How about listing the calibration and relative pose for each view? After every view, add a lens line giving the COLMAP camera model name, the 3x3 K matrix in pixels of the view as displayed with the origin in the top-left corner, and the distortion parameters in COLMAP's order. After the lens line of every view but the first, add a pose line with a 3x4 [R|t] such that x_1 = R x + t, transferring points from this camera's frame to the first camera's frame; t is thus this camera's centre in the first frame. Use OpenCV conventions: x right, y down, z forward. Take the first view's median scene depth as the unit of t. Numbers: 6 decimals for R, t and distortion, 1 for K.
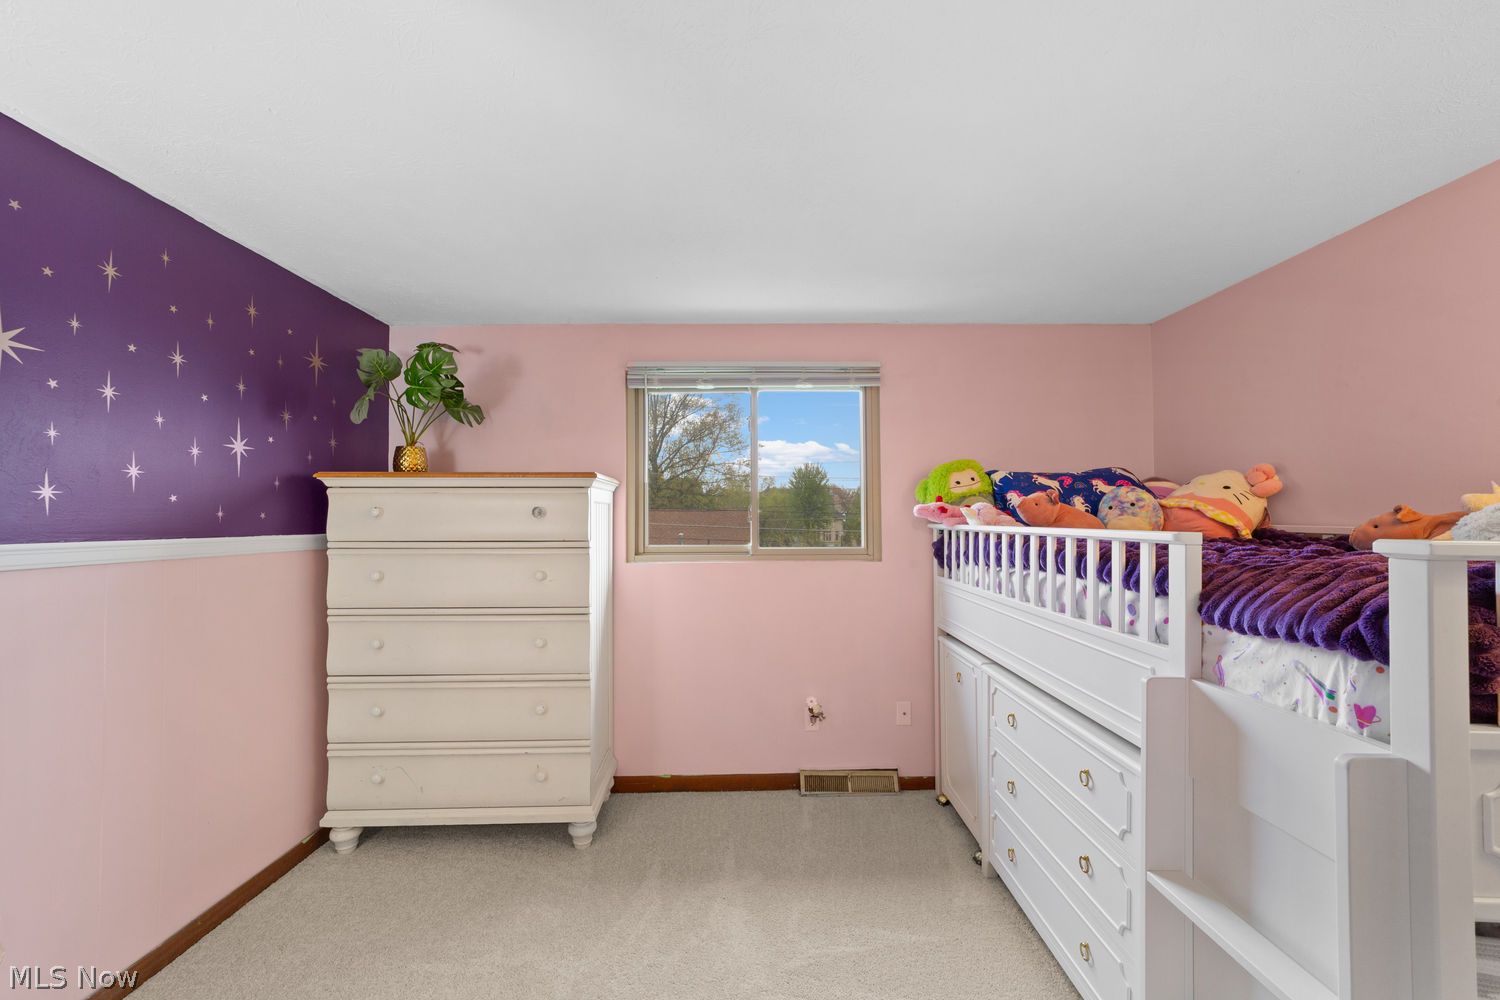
lens RADIAL K [[577.8, 0, 747.5], [0, 577.8, 511.6], [0, 0, 1]] dist [-0.011853, 0.004966]
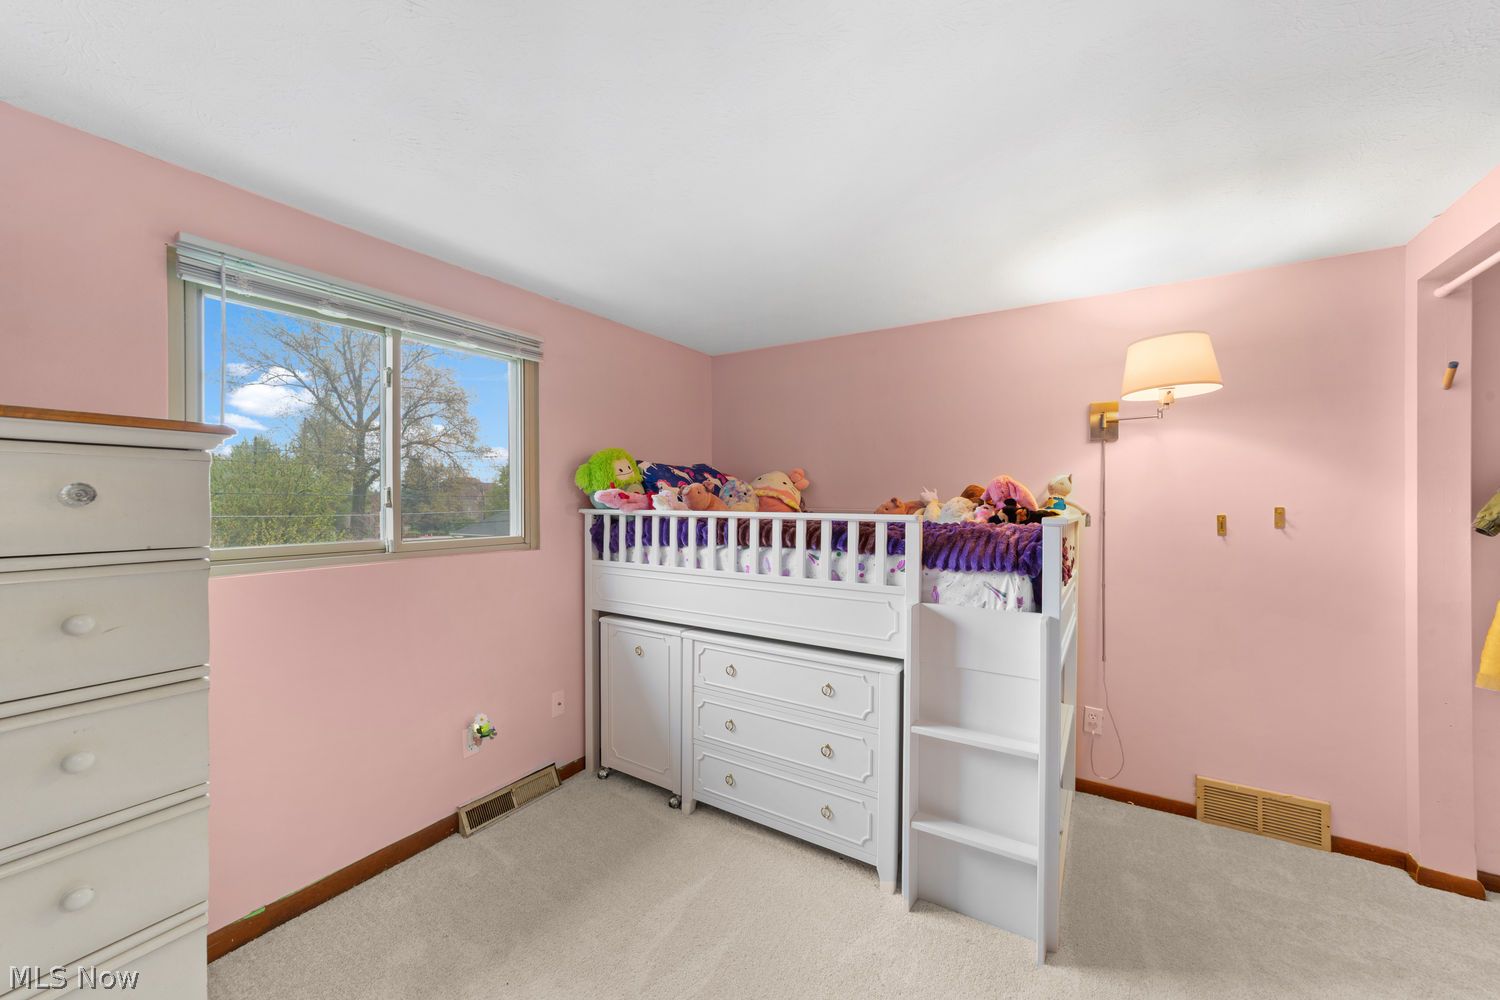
lens RADIAL K [[577.8, 0, 736.2], [0, 577.8, 498.7], [0, 0, 1]] dist [-0.011853, 0.004966]
pose [[0.547187, 0.004928, 0.836996, -0.467627], [-0.014254, 0.999893, 0.003432, -0.004900], [-0.836889, -0.013809, 0.547199, 0.270122]]
